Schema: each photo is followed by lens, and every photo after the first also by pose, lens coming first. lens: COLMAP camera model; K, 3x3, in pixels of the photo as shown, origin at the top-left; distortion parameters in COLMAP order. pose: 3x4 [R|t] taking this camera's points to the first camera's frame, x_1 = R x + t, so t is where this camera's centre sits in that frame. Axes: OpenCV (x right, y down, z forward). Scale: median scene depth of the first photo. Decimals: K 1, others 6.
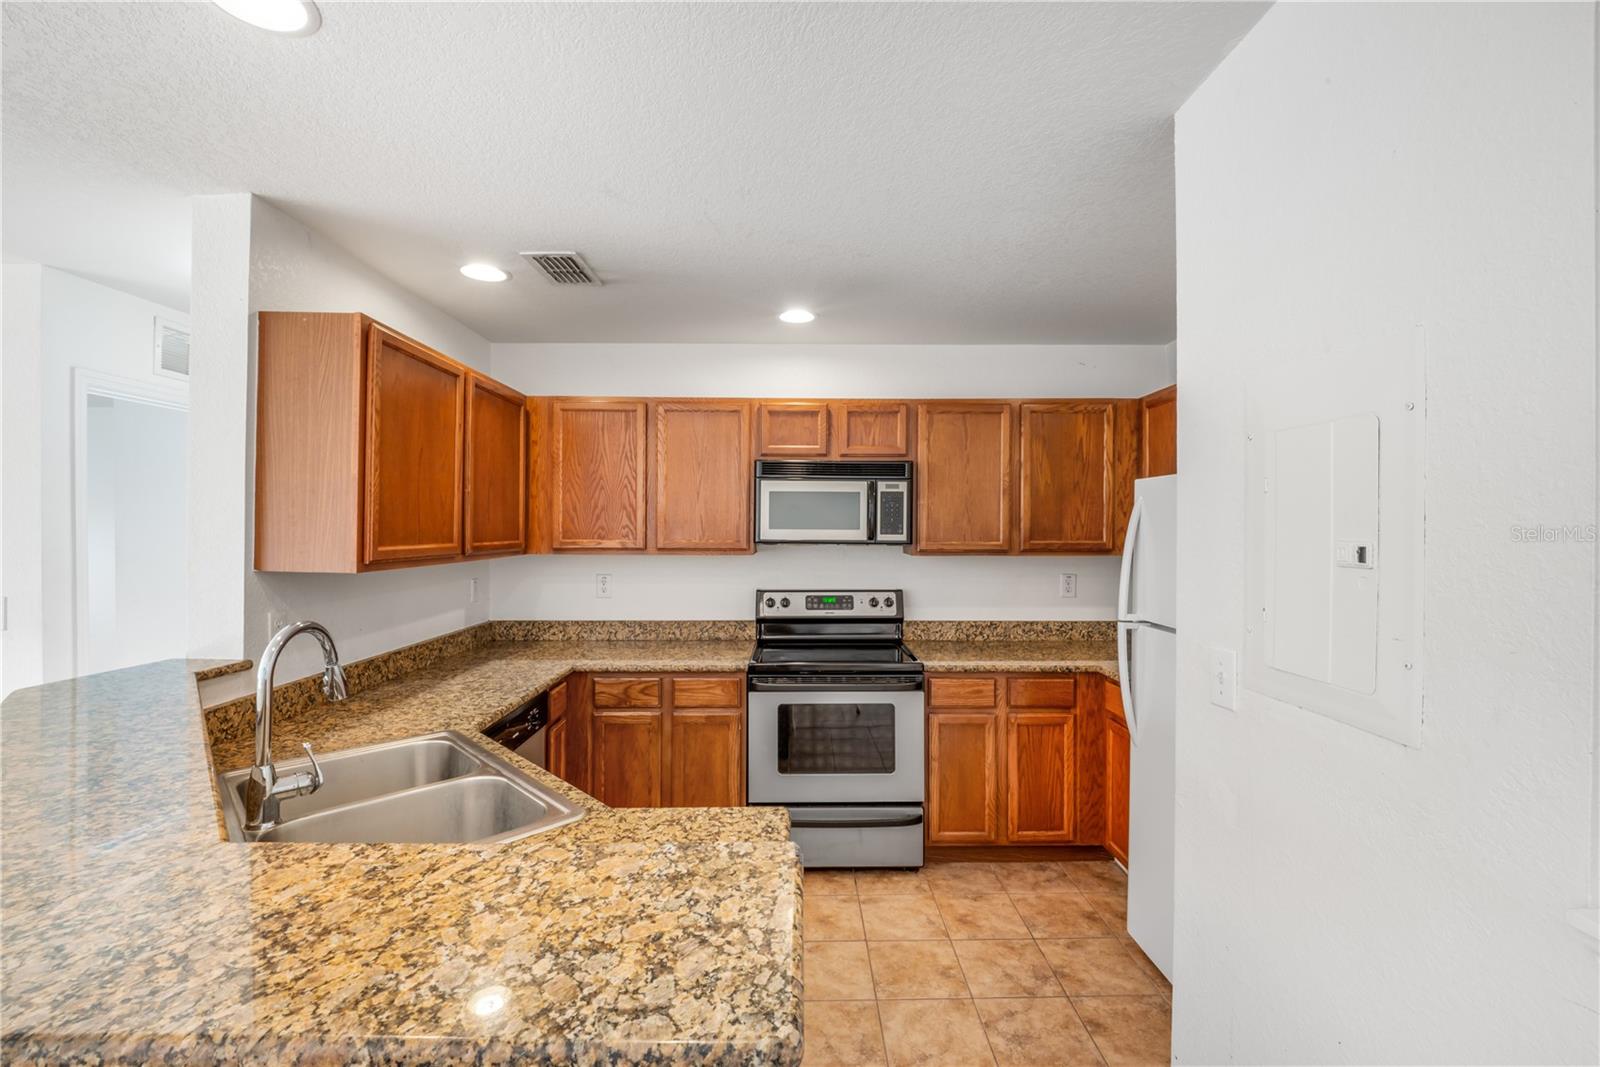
lens RADIAL K [[662.1, 0, 805.0], [0, 662.1, 517.2], [0, 0, 1]] dist [0.019207, -0.015804]
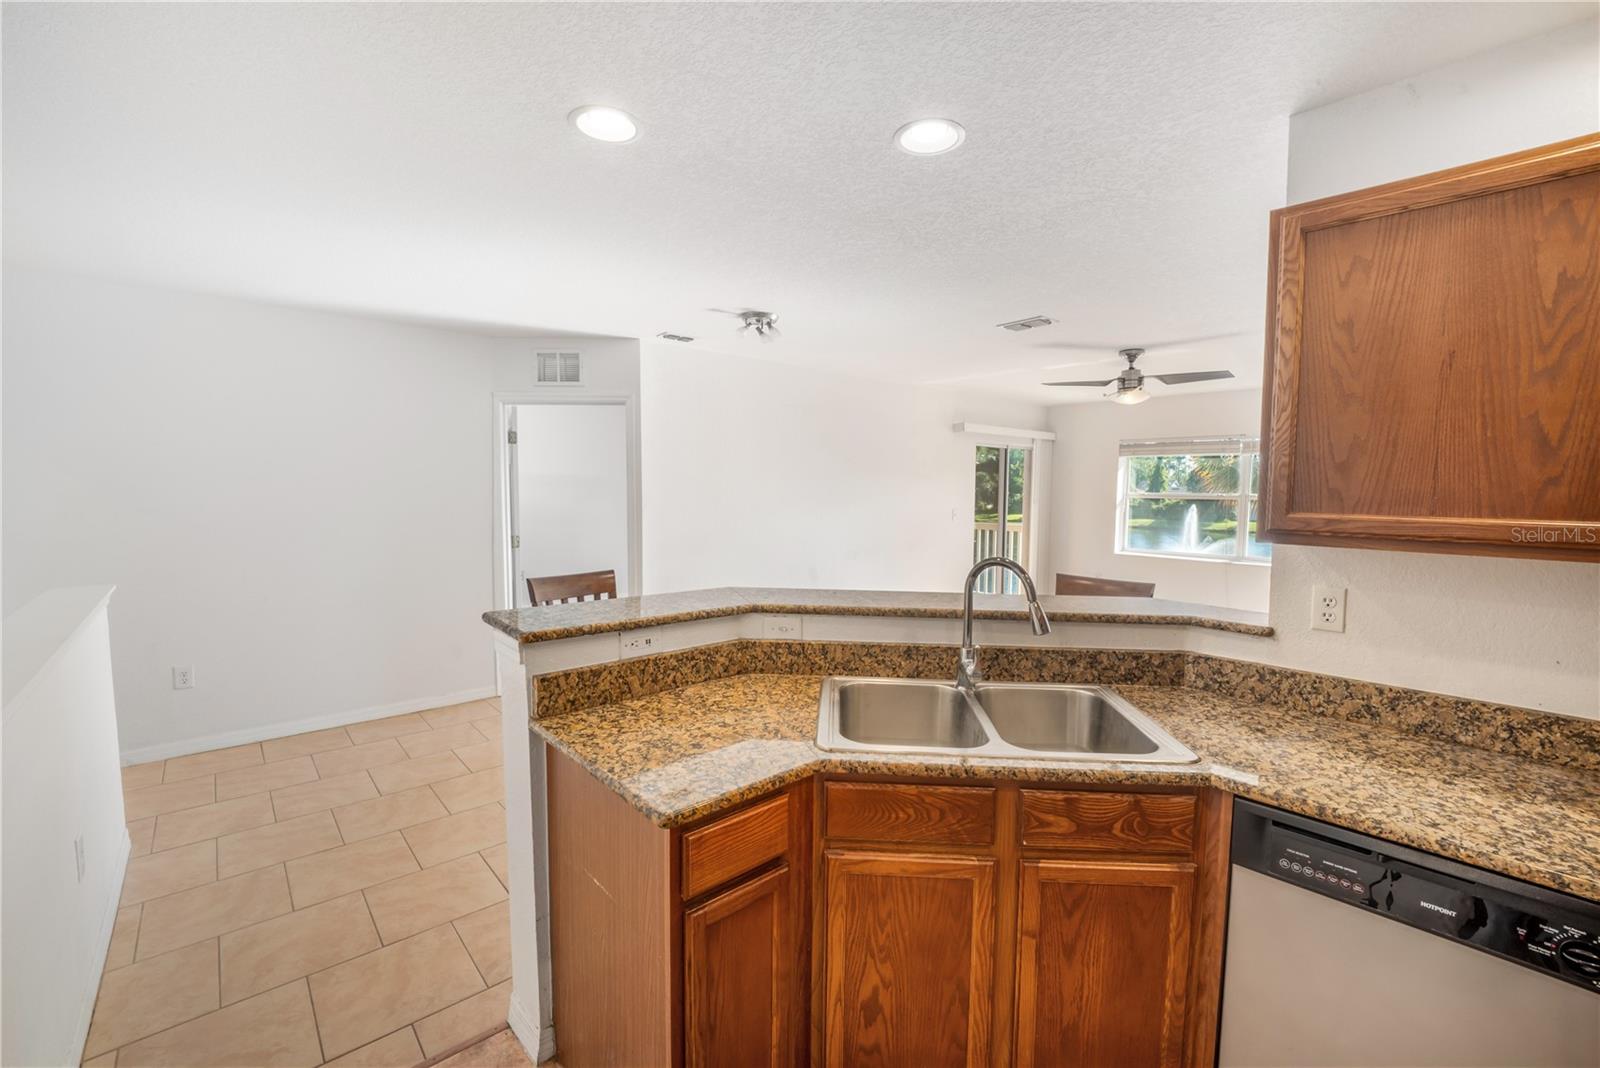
lens RADIAL K [[675.5, 0, 793.0], [0, 675.5, 535.0], [0, 0, 1]] dist [-0.020553, -0.000230]
pose [[-0.755181, 0.049486, -0.653645, 0.270347], [0.007026, 0.997700, 0.067417, 0.013443], [0.655478, 0.046320, -0.753792, 1.188716]]
